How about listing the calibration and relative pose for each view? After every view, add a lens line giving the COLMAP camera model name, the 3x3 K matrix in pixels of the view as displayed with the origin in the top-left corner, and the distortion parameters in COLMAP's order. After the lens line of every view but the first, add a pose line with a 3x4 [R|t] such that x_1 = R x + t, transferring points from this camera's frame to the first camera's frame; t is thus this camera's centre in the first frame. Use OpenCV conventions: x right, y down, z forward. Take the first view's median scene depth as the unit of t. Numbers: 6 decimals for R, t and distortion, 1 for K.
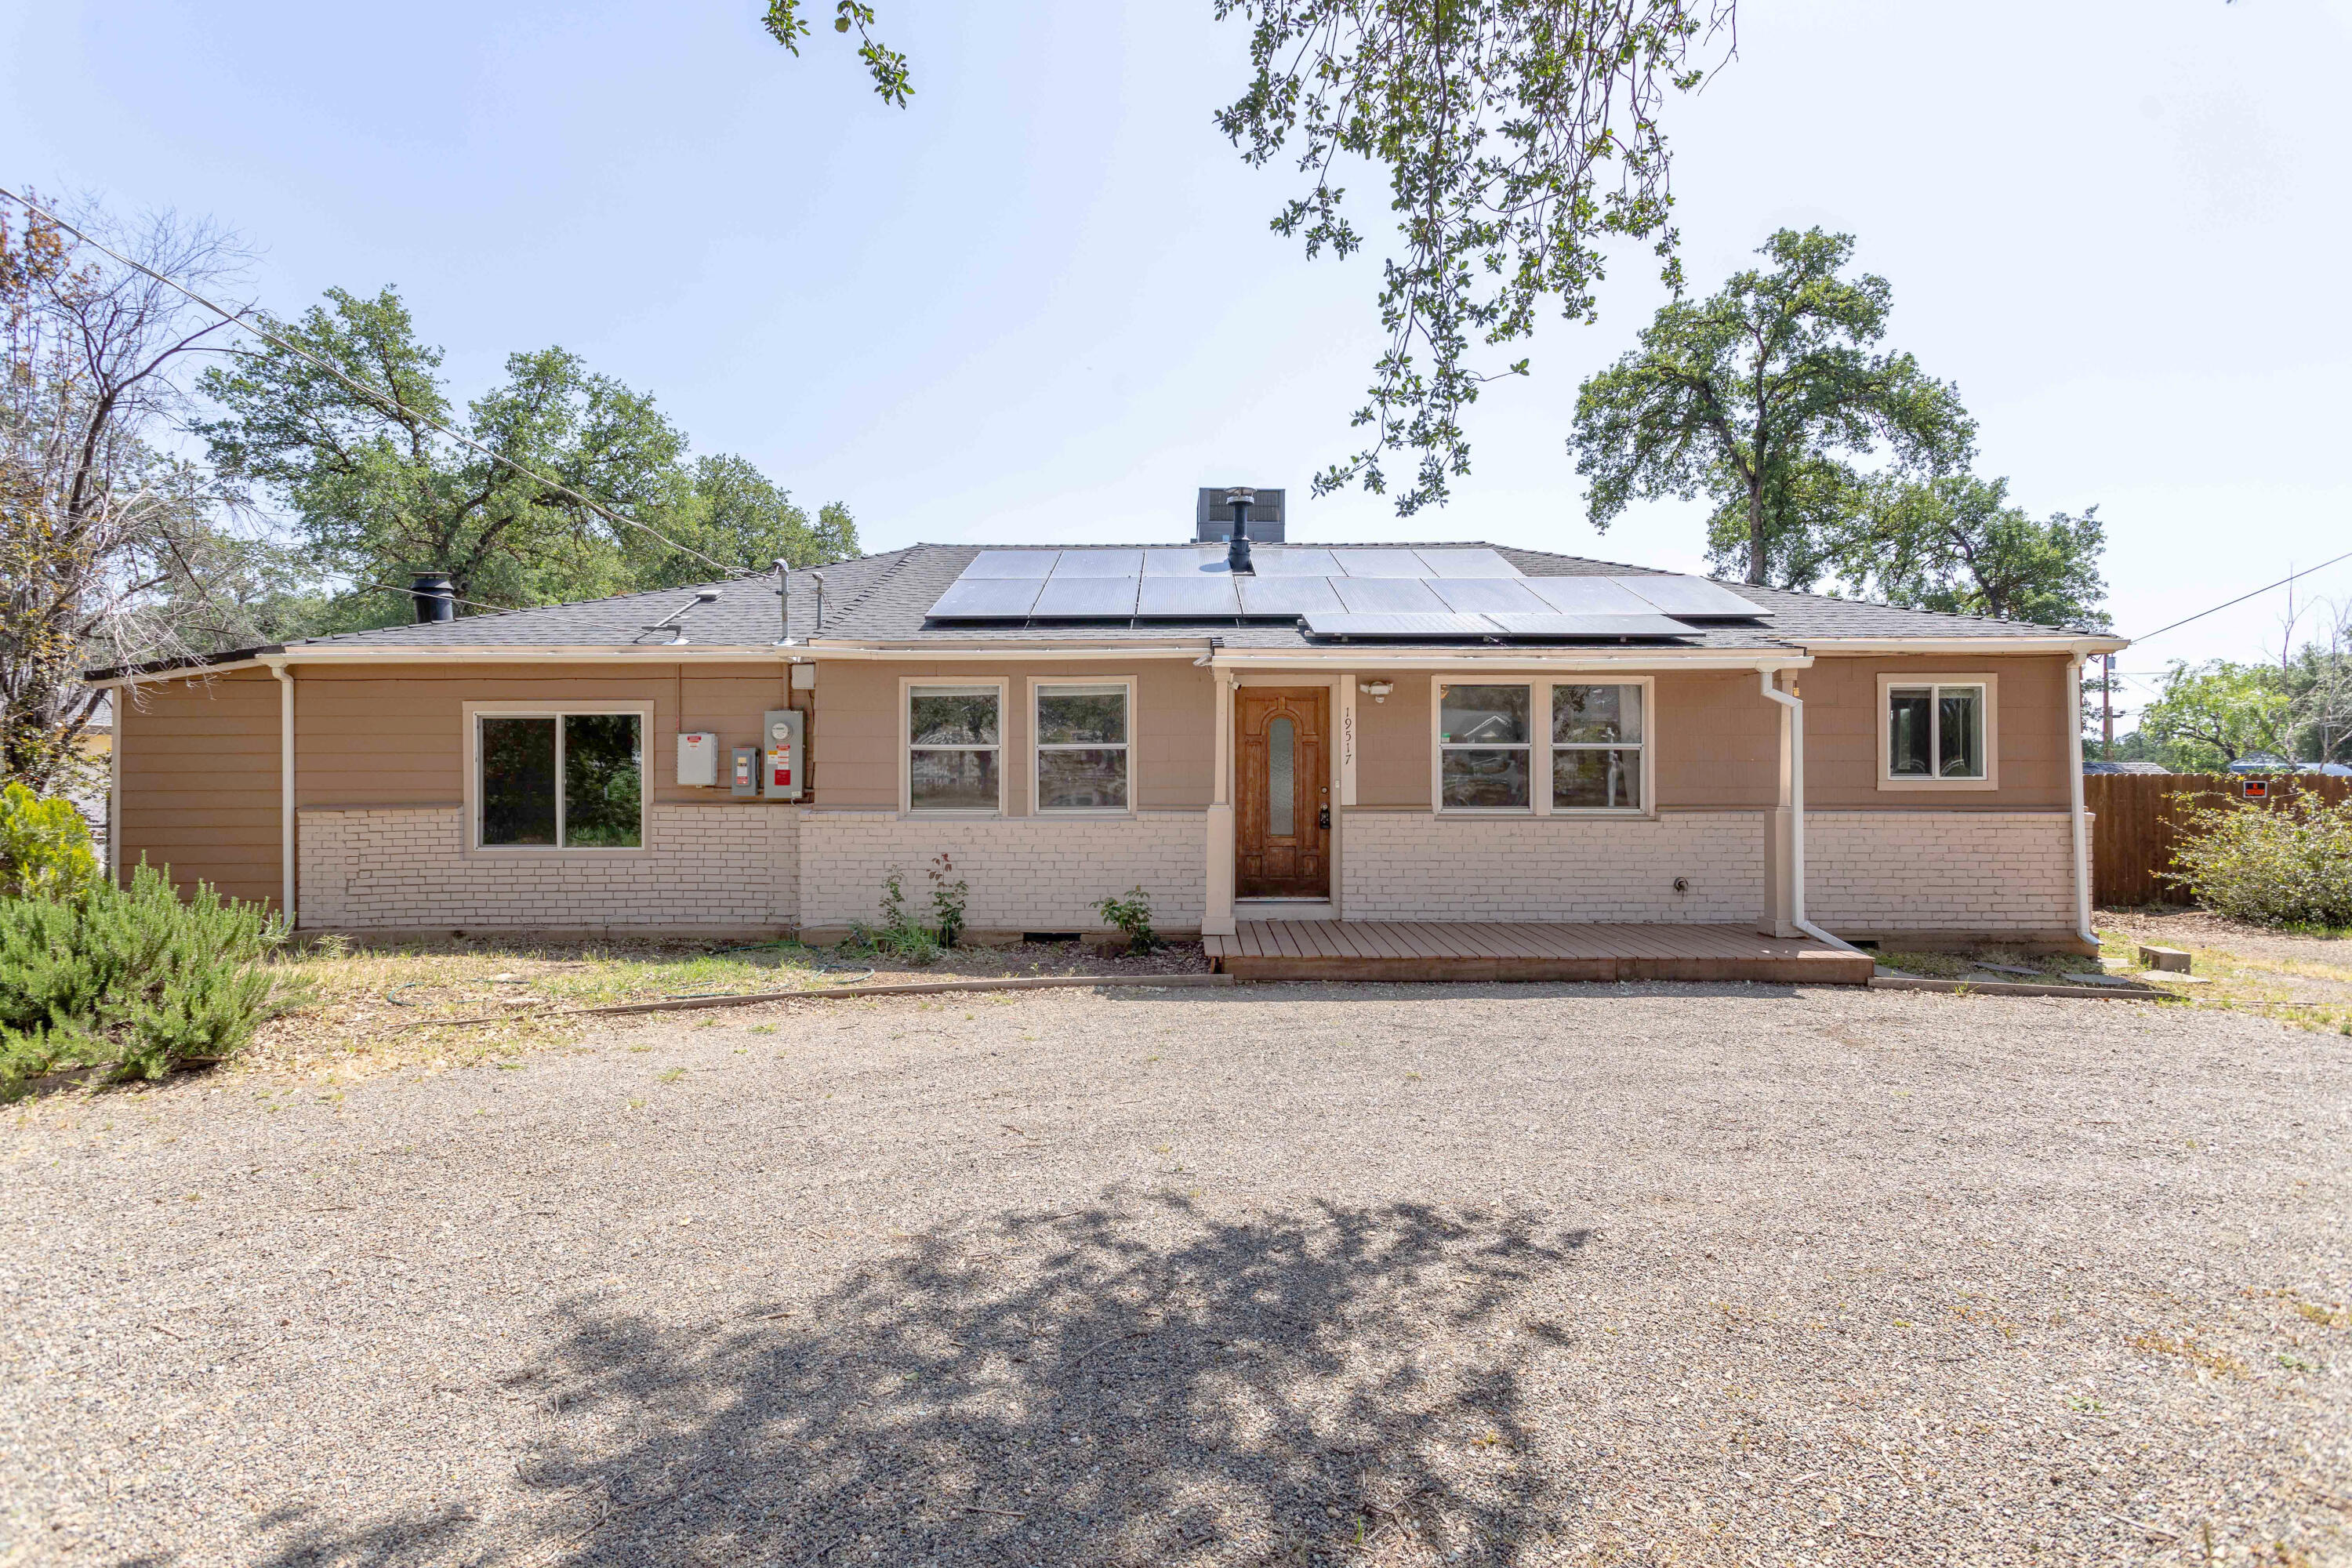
lens RADIAL K [[1098.9, 0, 1173.5], [0, 1098.9, 767.7], [0, 0, 1]] dist [0.008280, 0.000580]
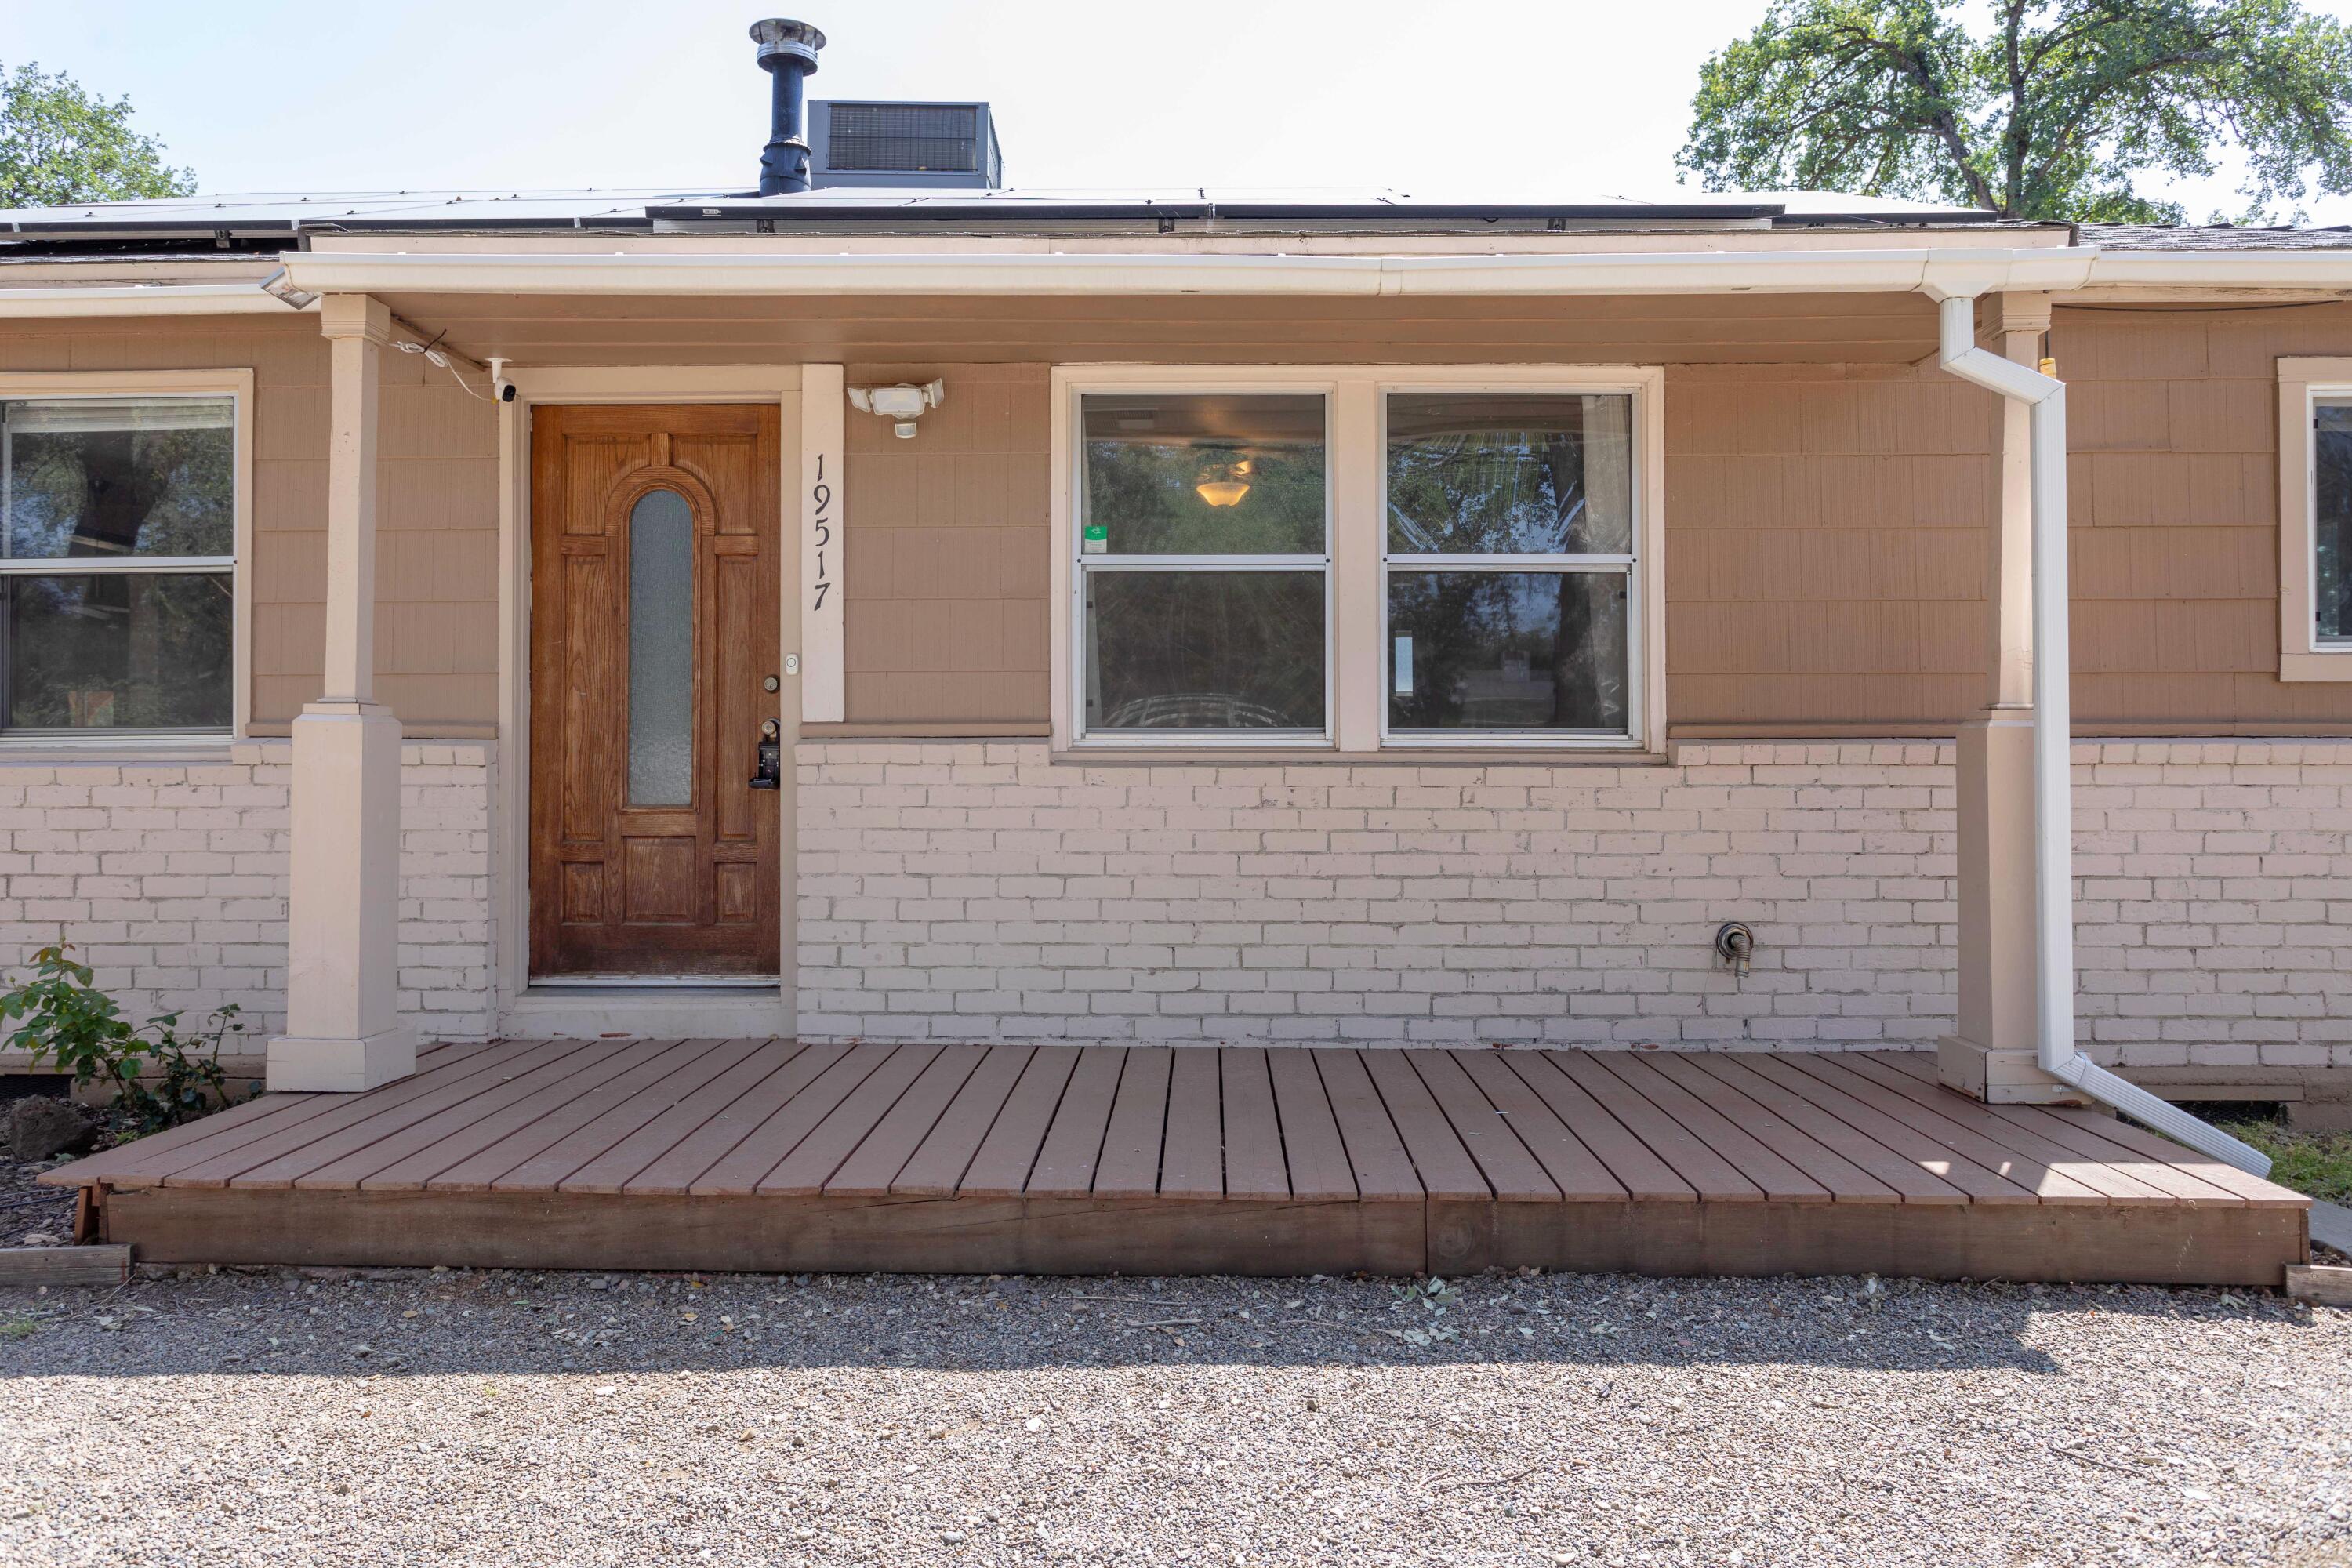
lens RADIAL K [[1609.5, 0, 1167.2], [0, 1609.5, 748.4], [0, 0, 1]] dist [-0.000588, 0.002011]
pose [[0.999977, 0.000840, -0.006703, 0.277414], [-0.000913, 0.999939, -0.011005, 0.048610], [0.006694, 0.011010, 0.999917, 0.470519]]
